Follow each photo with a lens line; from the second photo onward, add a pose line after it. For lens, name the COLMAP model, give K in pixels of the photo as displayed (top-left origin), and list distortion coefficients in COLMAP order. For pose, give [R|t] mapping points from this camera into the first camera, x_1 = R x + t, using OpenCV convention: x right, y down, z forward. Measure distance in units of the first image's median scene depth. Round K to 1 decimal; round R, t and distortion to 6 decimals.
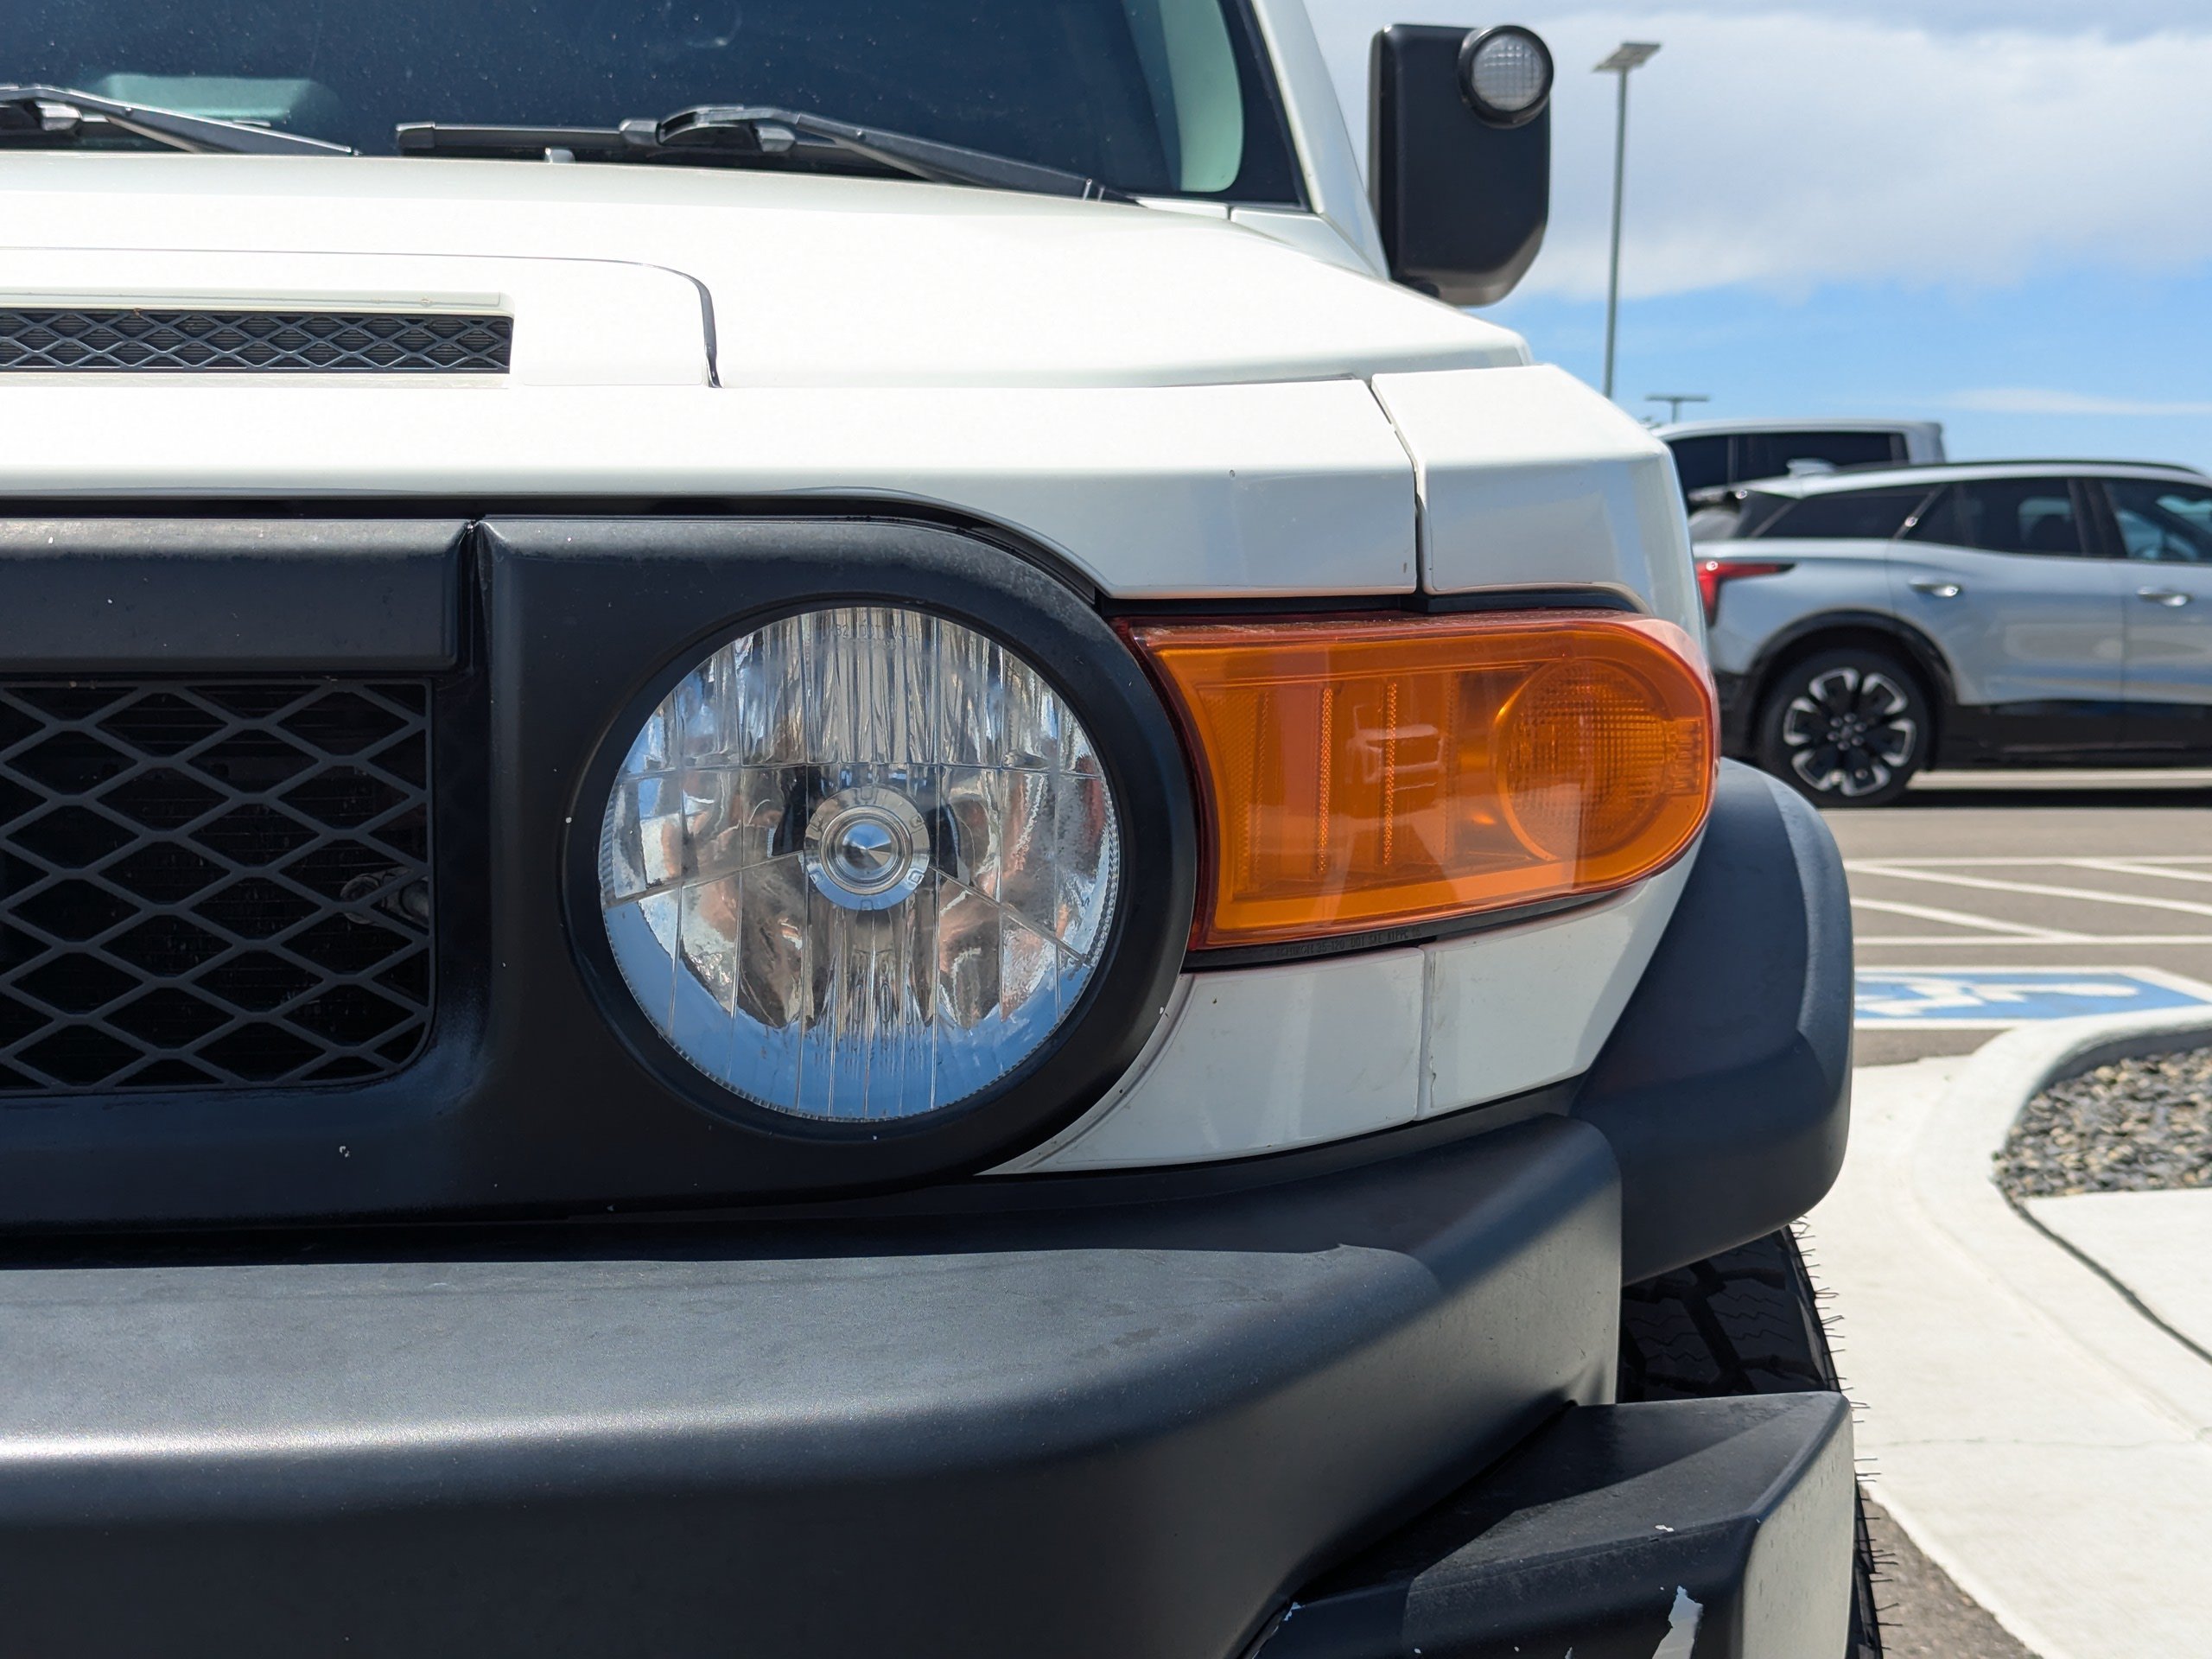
lens RADIAL K [[3117.9, 0, 1103.8], [0, 3117.9, 910.3], [0, 0, 1]] dist [0.085451, -0.013960]
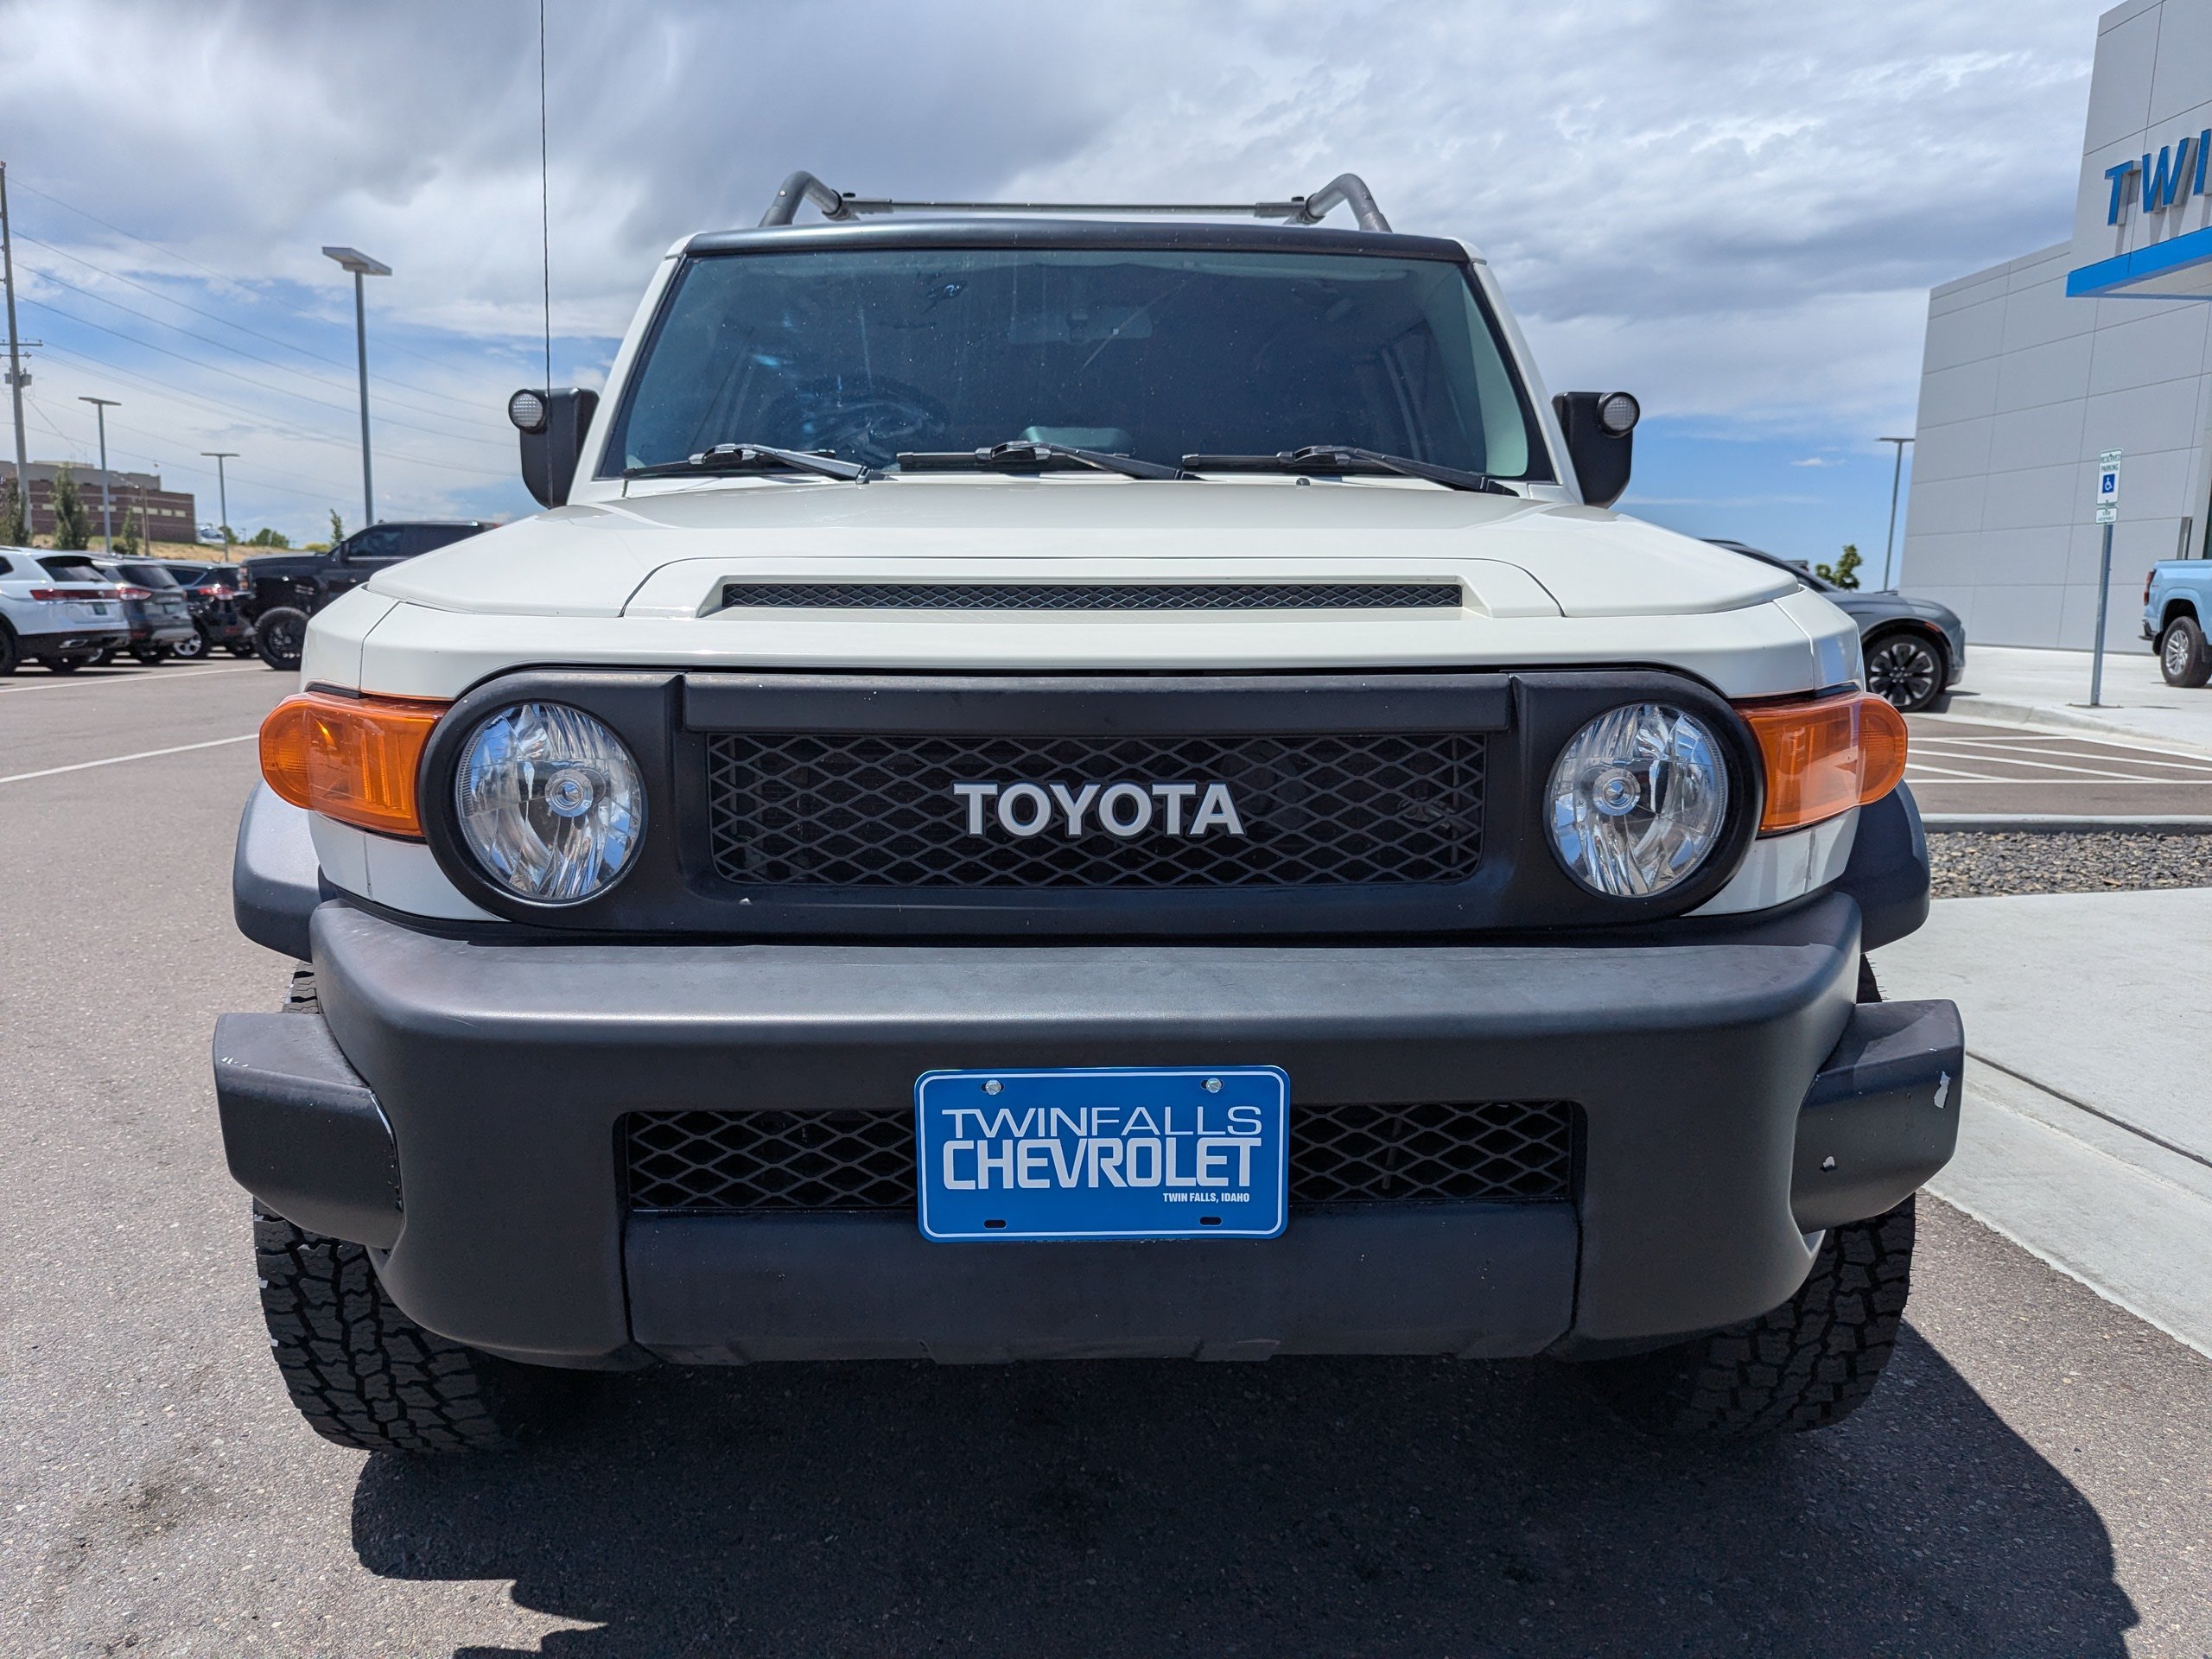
lens RADIAL K [[1566.5, 0, 1099.1], [0, 1566.5, 847.6], [0, 0, 1]] dist [0.061961, -0.059673]
pose [[0.999658, 0.002662, -0.026019, -0.244118], [-0.001206, 0.998439, 0.055835, -0.023822], [0.026127, -0.055785, 0.998101, -0.173122]]
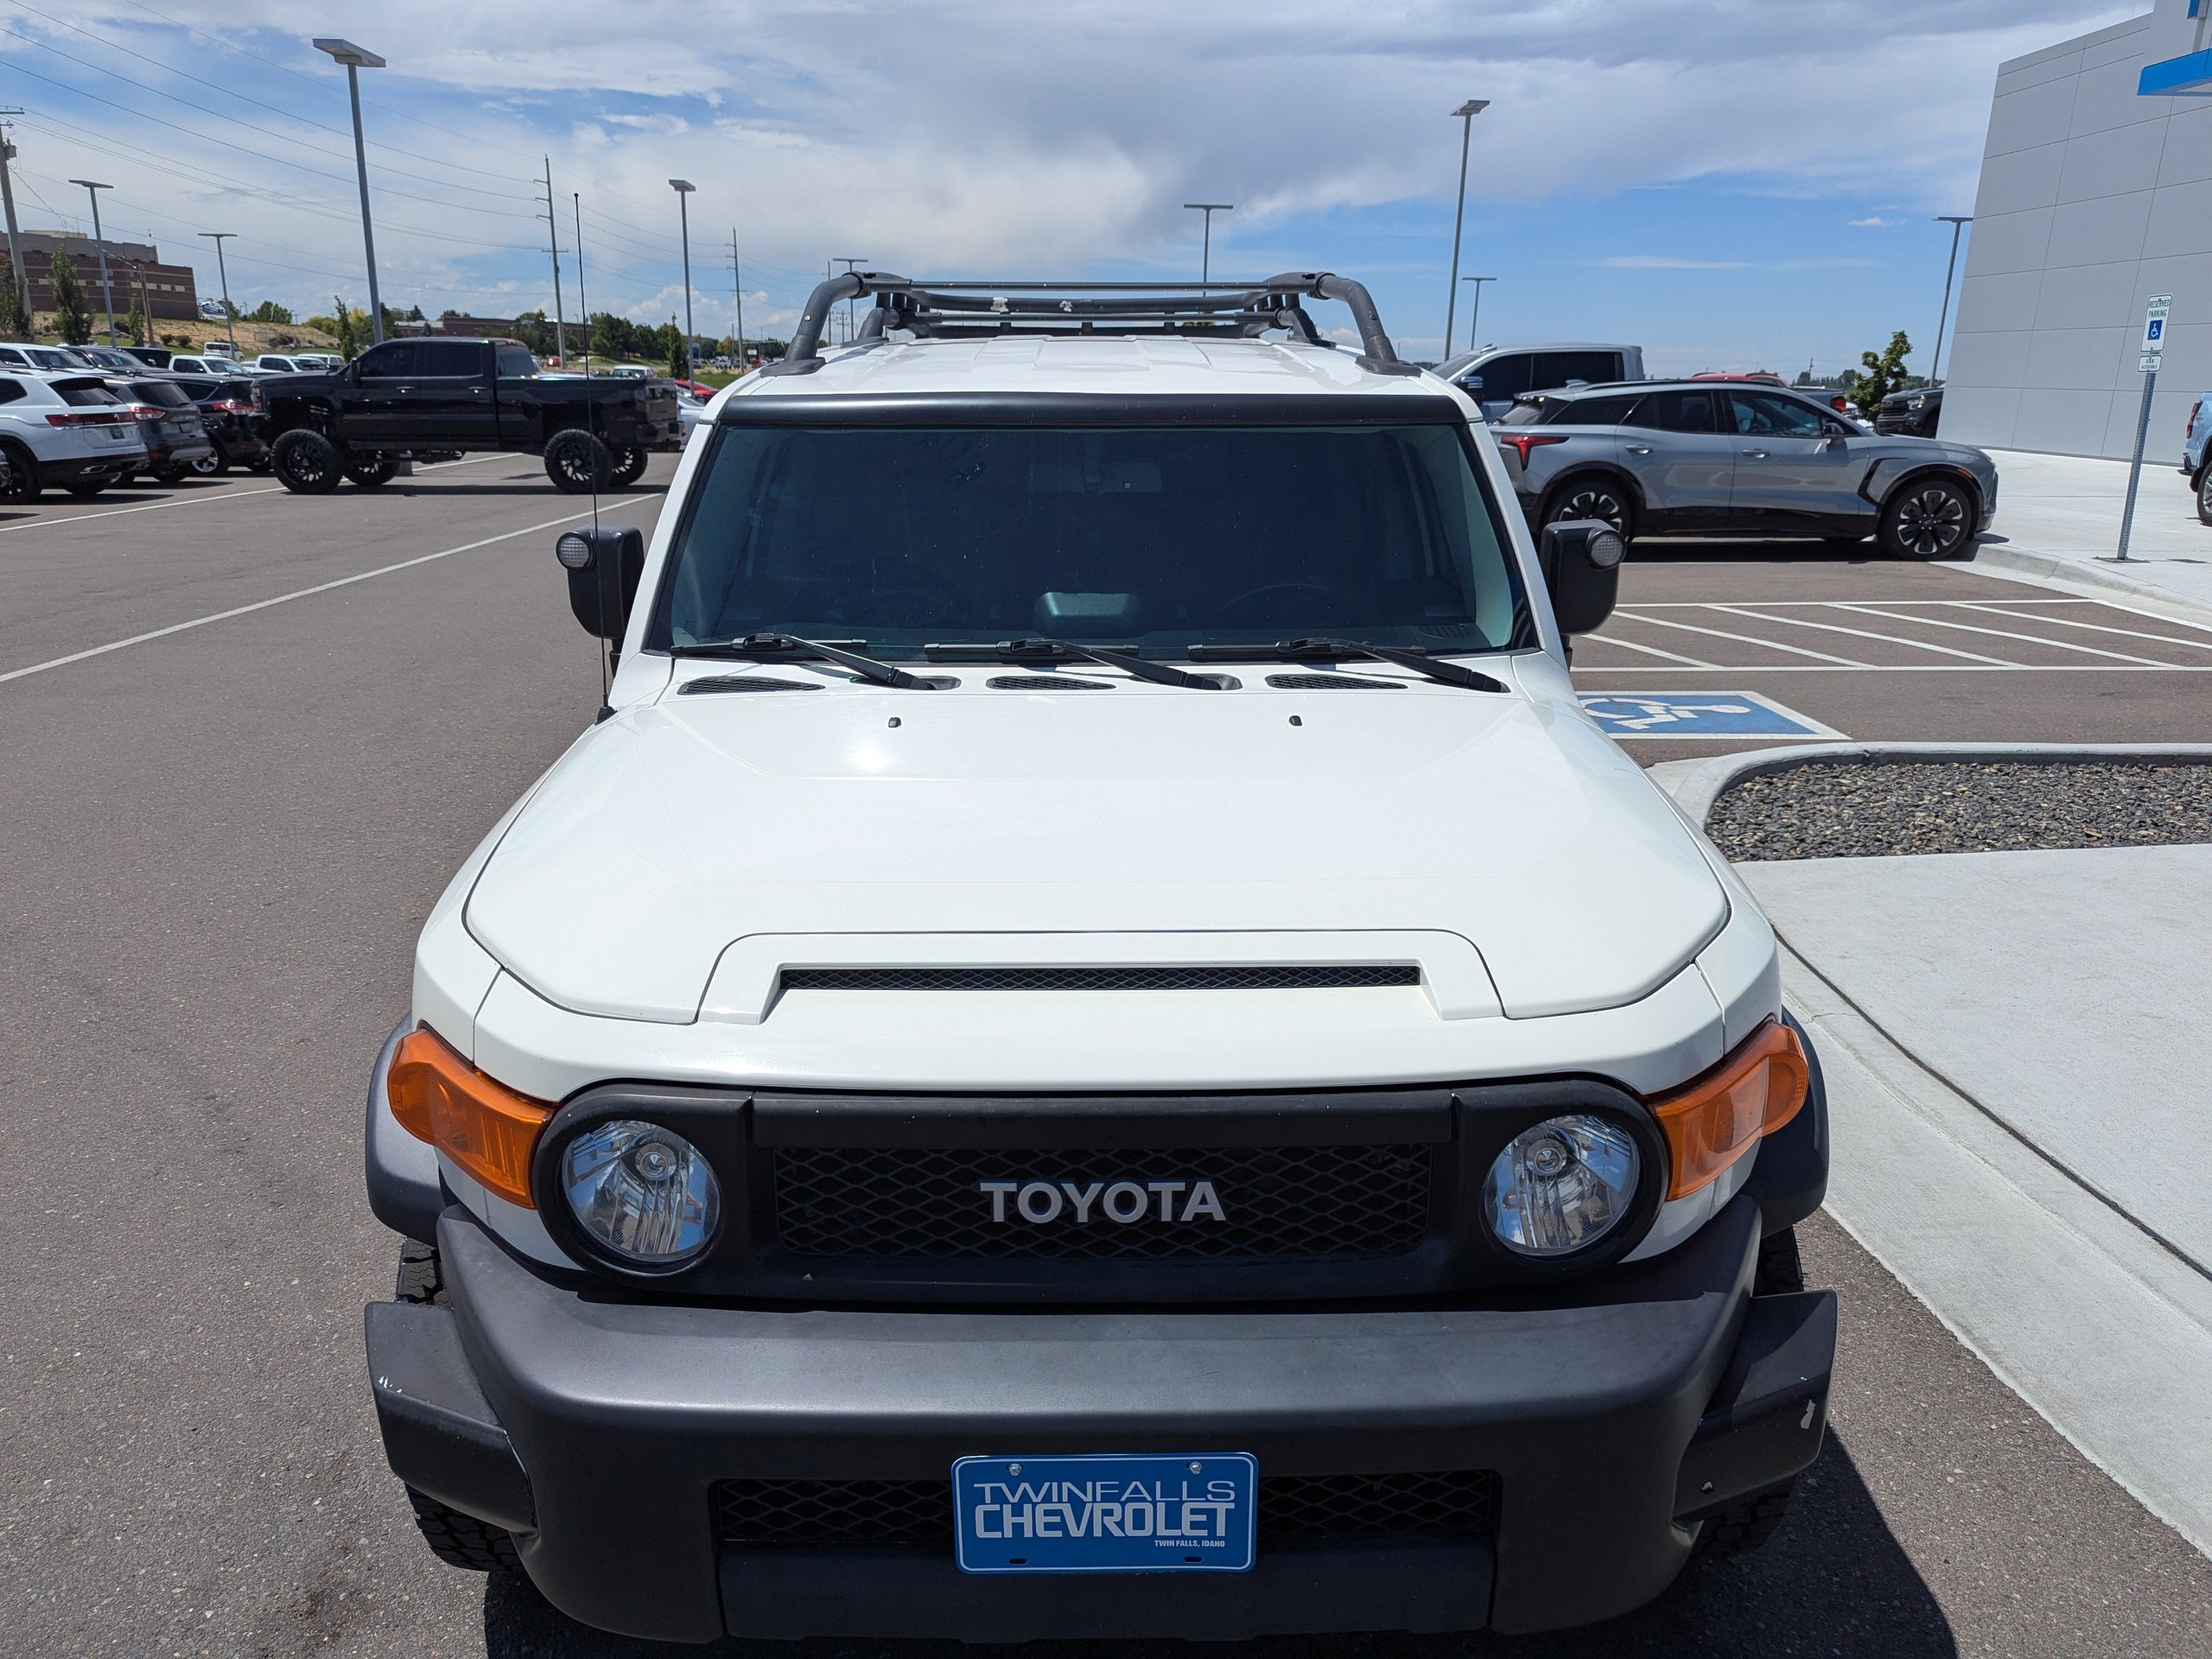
lens RADIAL K [[1560.4, 0, 1101.0], [0, 1560.4, 841.2], [0, 0, 1]] dist [0.062489, -0.058540]
pose [[0.999224, 0.007290, -0.038714, -0.233915], [0.000094, 0.982289, 0.187374, -0.315271], [0.039394, -0.187232, 0.981525, -0.244547]]
